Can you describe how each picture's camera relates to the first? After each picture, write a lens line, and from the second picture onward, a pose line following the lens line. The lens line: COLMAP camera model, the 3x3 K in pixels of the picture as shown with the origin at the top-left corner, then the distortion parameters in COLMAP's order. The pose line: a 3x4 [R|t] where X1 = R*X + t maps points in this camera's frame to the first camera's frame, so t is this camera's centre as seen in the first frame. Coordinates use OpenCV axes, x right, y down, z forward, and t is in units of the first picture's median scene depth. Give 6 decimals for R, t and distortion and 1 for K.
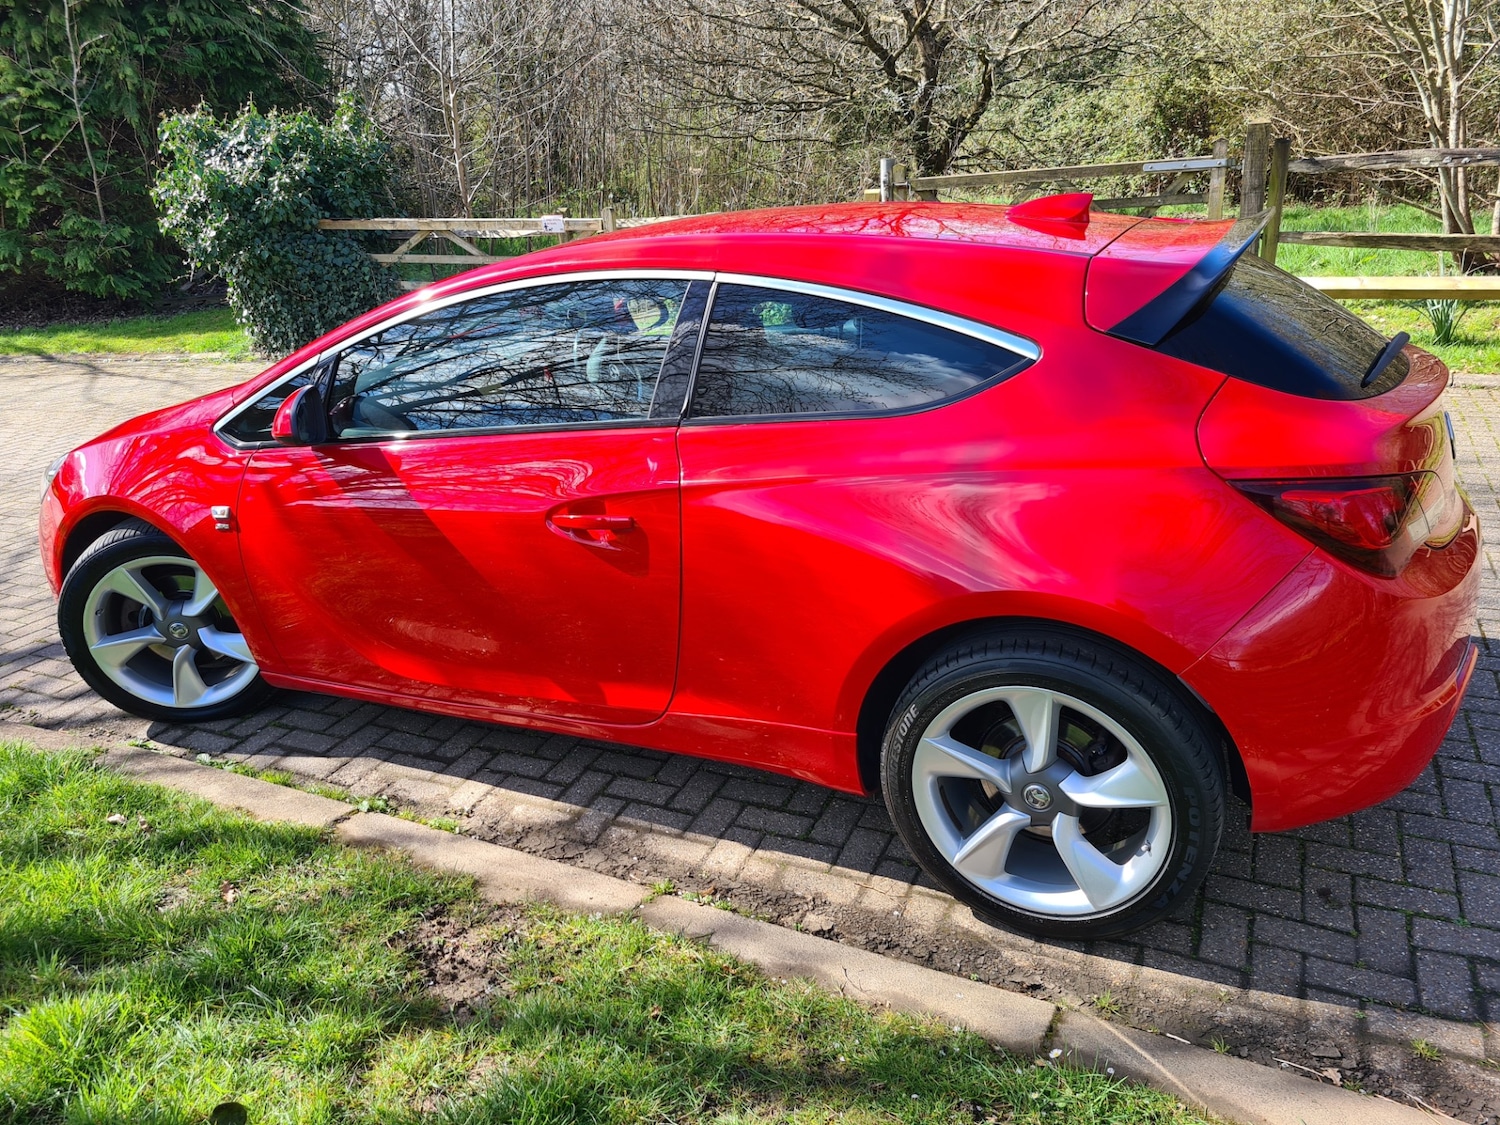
lens RADIAL K [[1115.7, 0, 741.7], [0, 1115.7, 571.1], [0, 0, 1]] dist [0.060832, -0.041890]
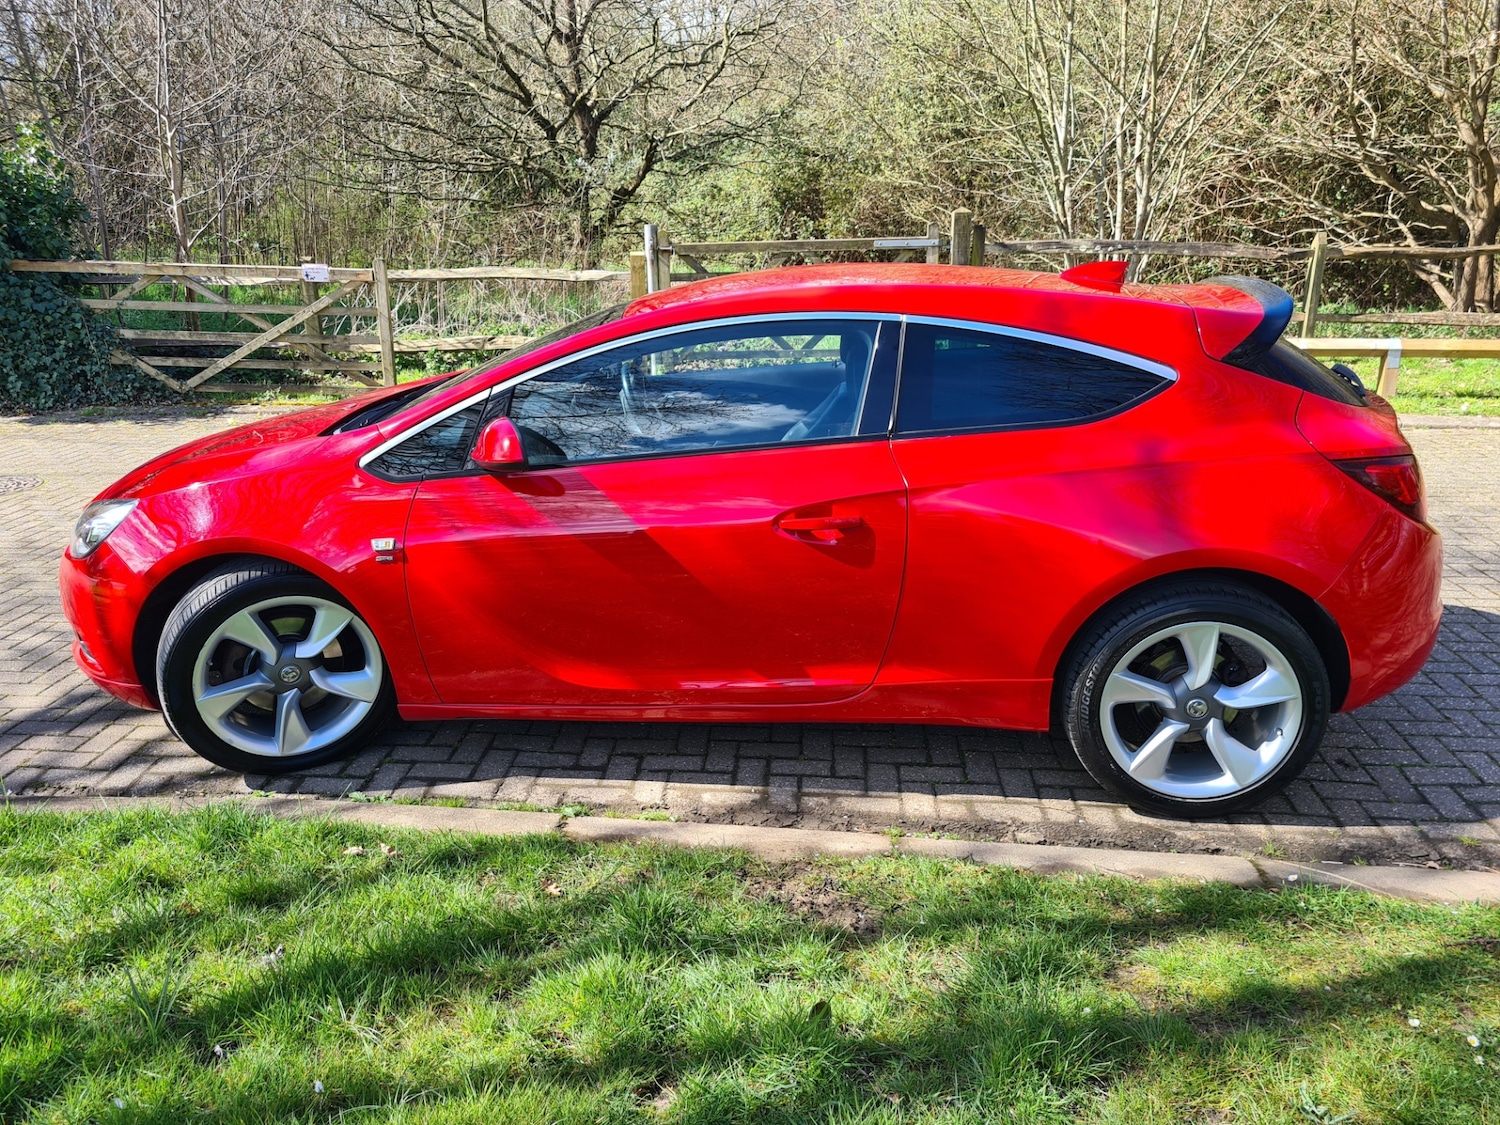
lens RADIAL K [[1109.9, 0, 750.0], [0, 1109.9, 562.5], [0, 0, 1]] dist [0.064348, -0.048945]
pose [[0.935305, -0.060461, 0.348638, -0.458898], [0.080605, 0.995794, -0.043553, 0.030775], [-0.344538, 0.068837, 0.936245, -0.044566]]
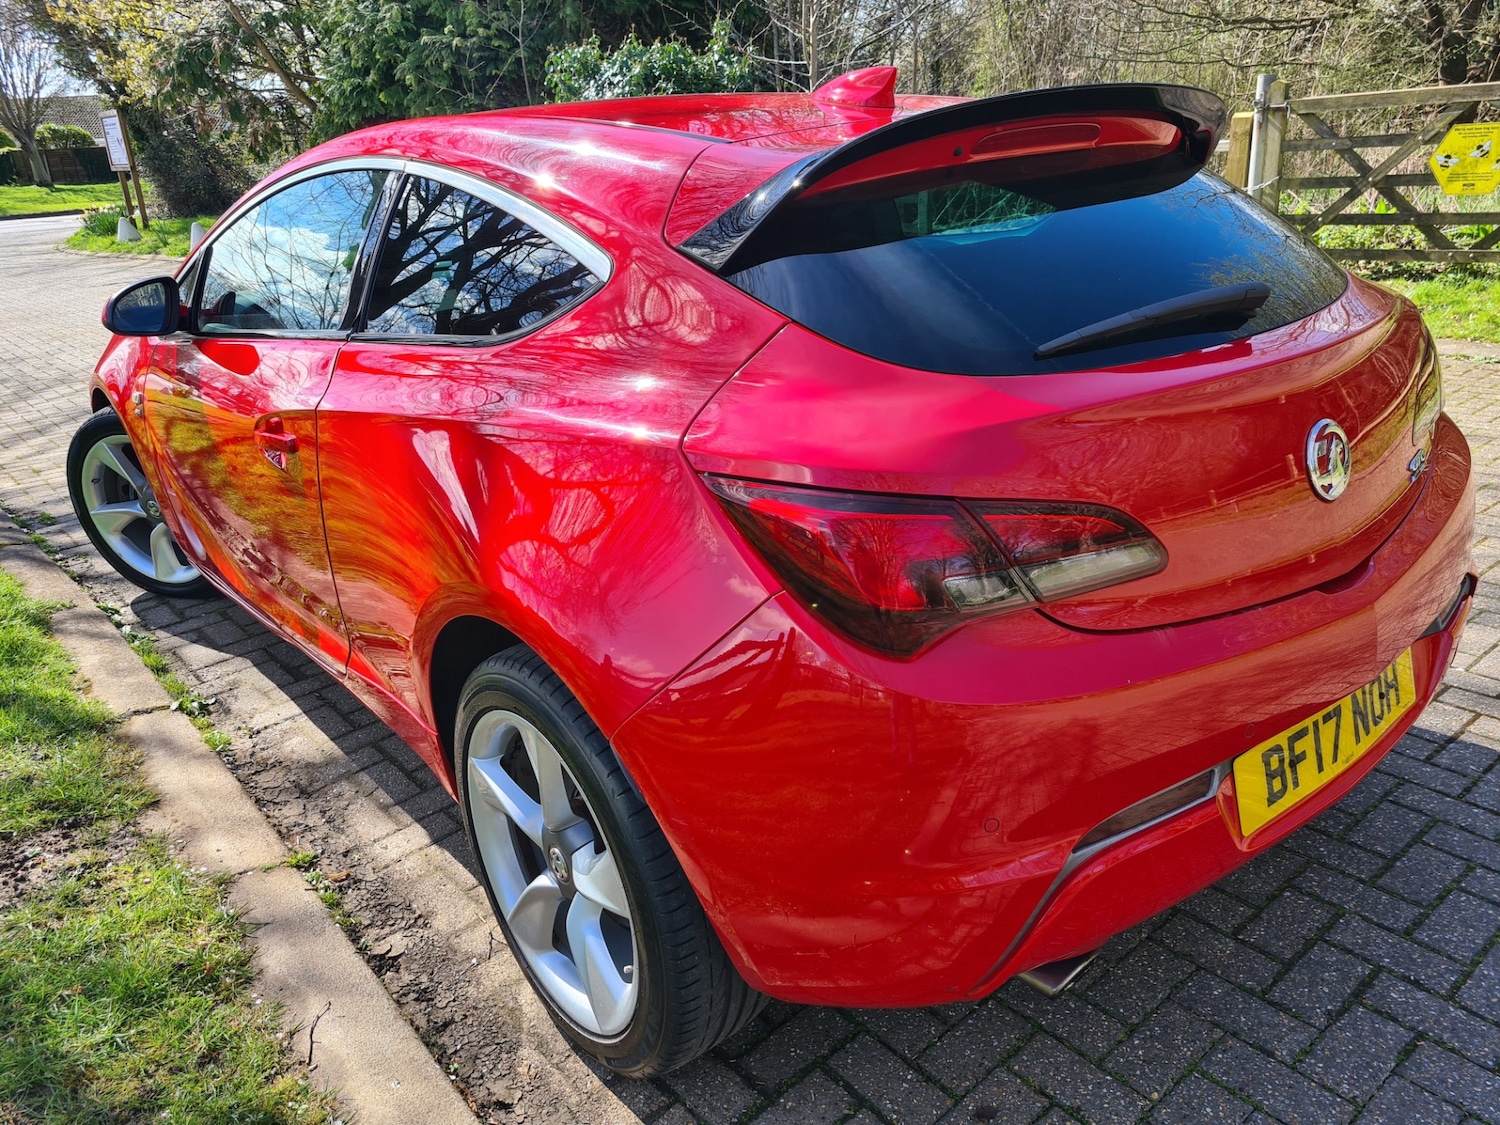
lens RADIAL K [[1121.2, 0, 750.0], [0, 1121.2, 562.5], [0, 0, 1]] dist [0.070249, -0.053836]
pose [[0.908072, 0.155294, -0.388960, 0.434934], [-0.141614, 0.987864, 0.063795, -0.044708], [0.394146, -0.002848, 0.919043, 0.238217]]
